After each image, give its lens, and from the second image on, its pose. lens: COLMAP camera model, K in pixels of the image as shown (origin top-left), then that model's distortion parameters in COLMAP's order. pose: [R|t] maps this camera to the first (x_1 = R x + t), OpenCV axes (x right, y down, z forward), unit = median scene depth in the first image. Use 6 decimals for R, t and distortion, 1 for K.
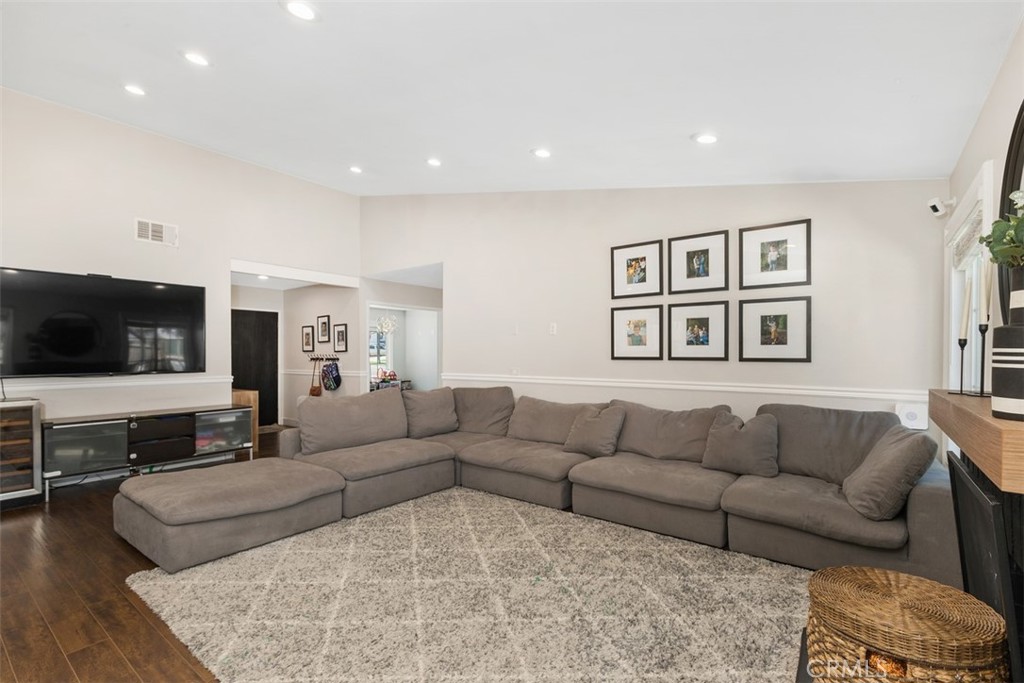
lens RADIAL K [[459.4, 0, 502.7], [0, 459.4, 349.7], [0, 0, 1]] dist [-0.001974, -0.001416]
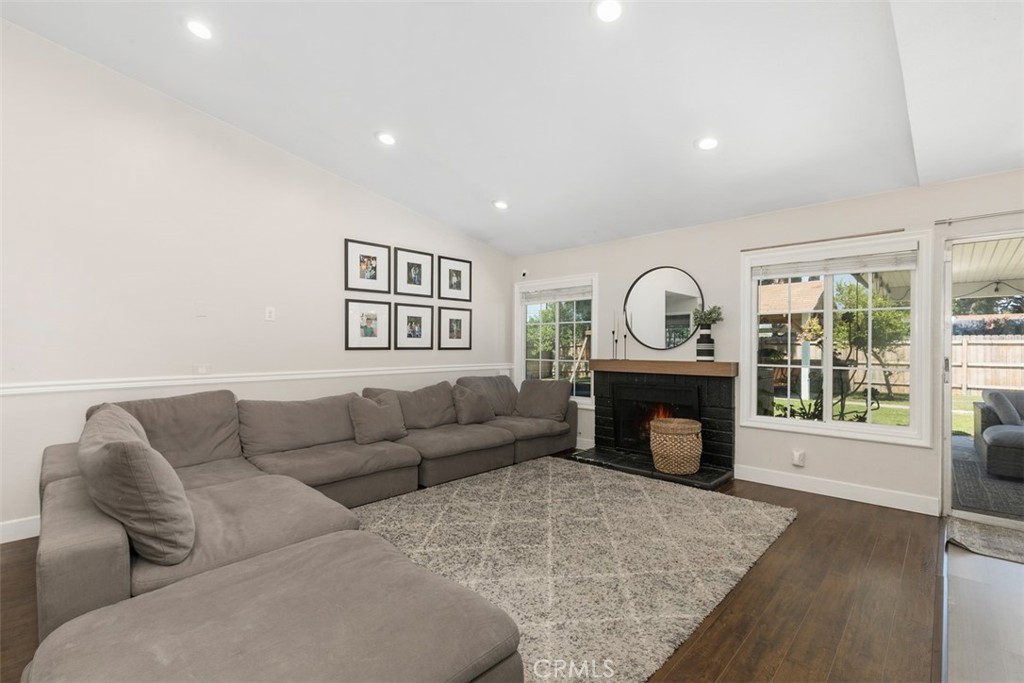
lens RADIAL K [[459.4, 0, 517.8], [0, 459.4, 339.9], [0, 0, 1]] dist [-0.001974, -0.001416]
pose [[0.103995, 0.008272, 0.994543, -0.846256], [-0.012409, 0.999898, -0.007019, 0.001517], [-0.994500, -0.011611, 0.104087, 0.607890]]
